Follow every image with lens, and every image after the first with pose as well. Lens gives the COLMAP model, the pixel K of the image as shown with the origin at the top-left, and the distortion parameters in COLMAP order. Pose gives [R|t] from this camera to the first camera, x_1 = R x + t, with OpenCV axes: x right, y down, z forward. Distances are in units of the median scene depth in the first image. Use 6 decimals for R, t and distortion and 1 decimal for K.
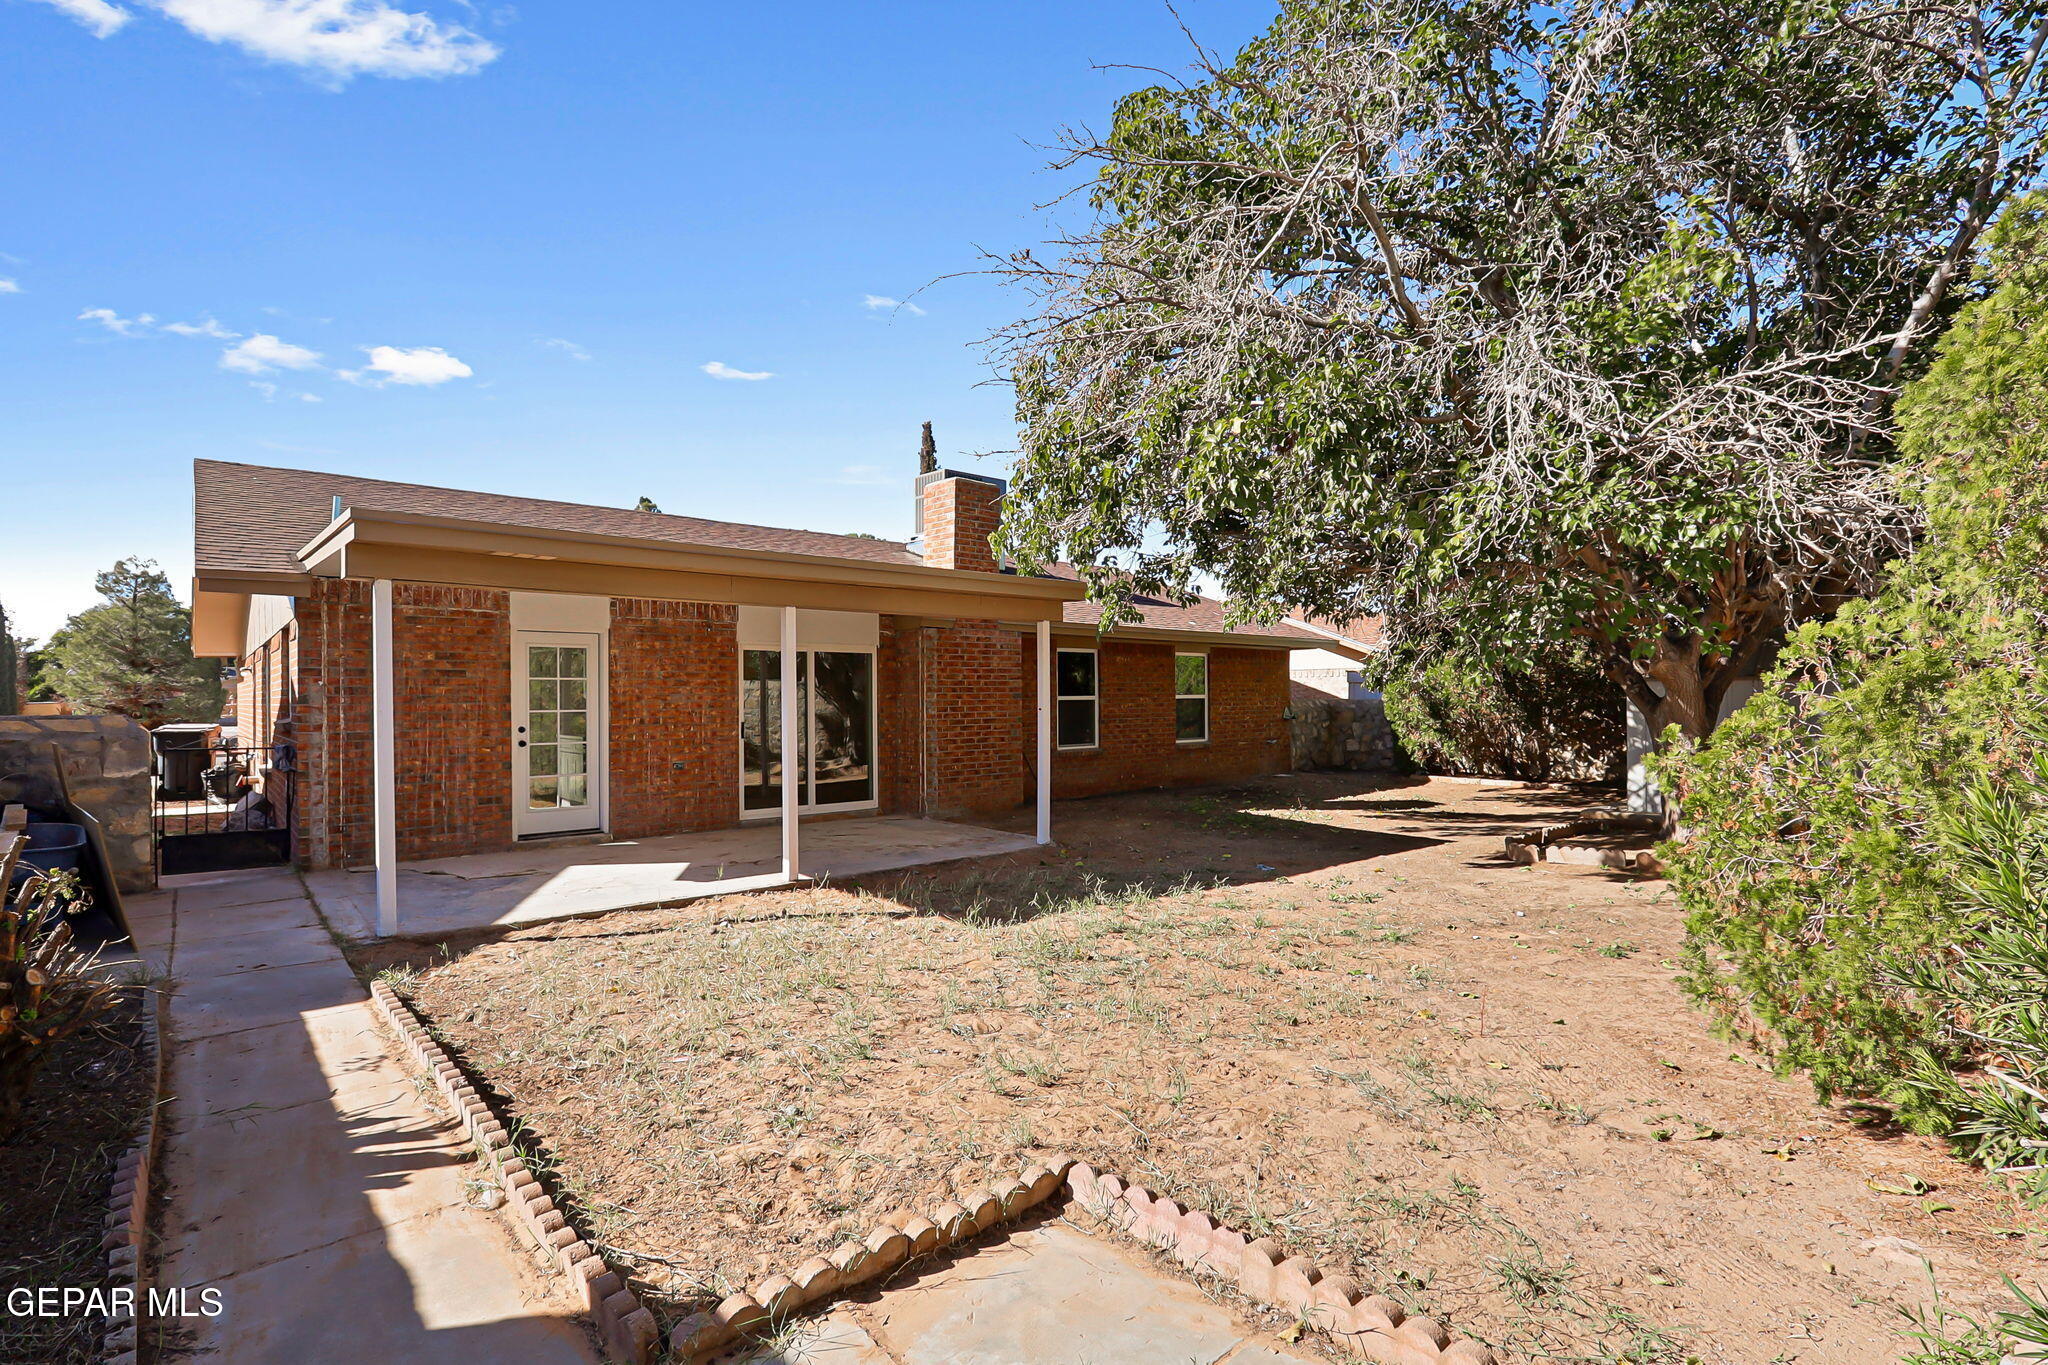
lens RADIAL K [[957.7, 0, 1018.1], [0, 957.7, 689.1], [0, 0, 1]] dist [0.001461, 0.001579]
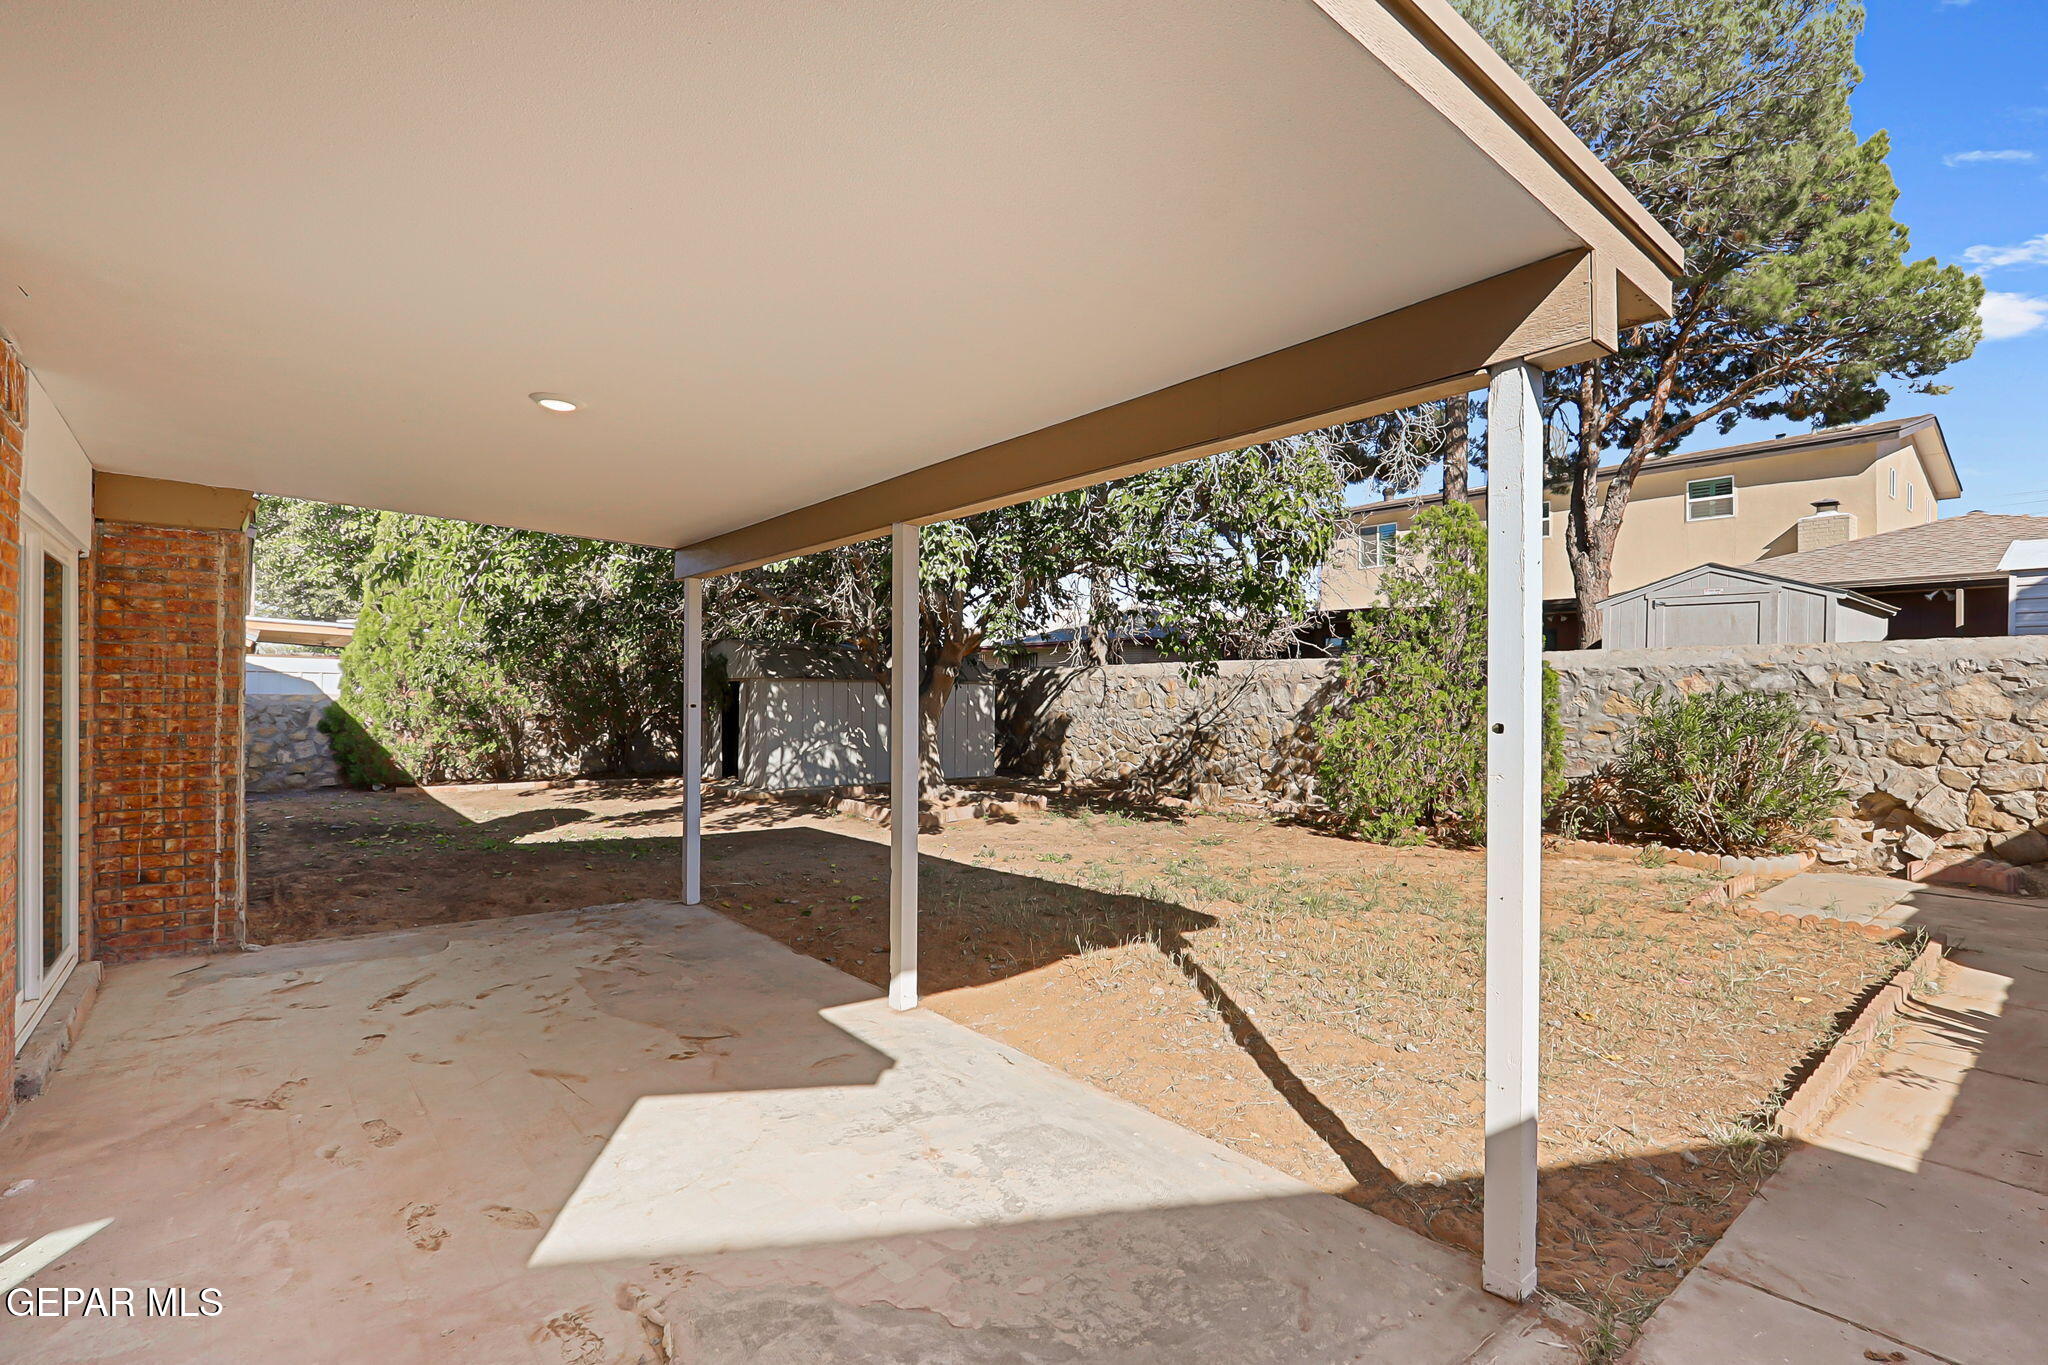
lens RADIAL K [[957.7, 0, 1018.2], [0, 957.7, 692.7], [0, 0, 1]] dist [0.001461, 0.001579]
pose [[0.018737, 0.011699, 0.999756, -1.603821], [-0.015227, 0.999819, -0.011415, 0.036487], [-0.999709, -0.015009, 0.018911, 1.816286]]
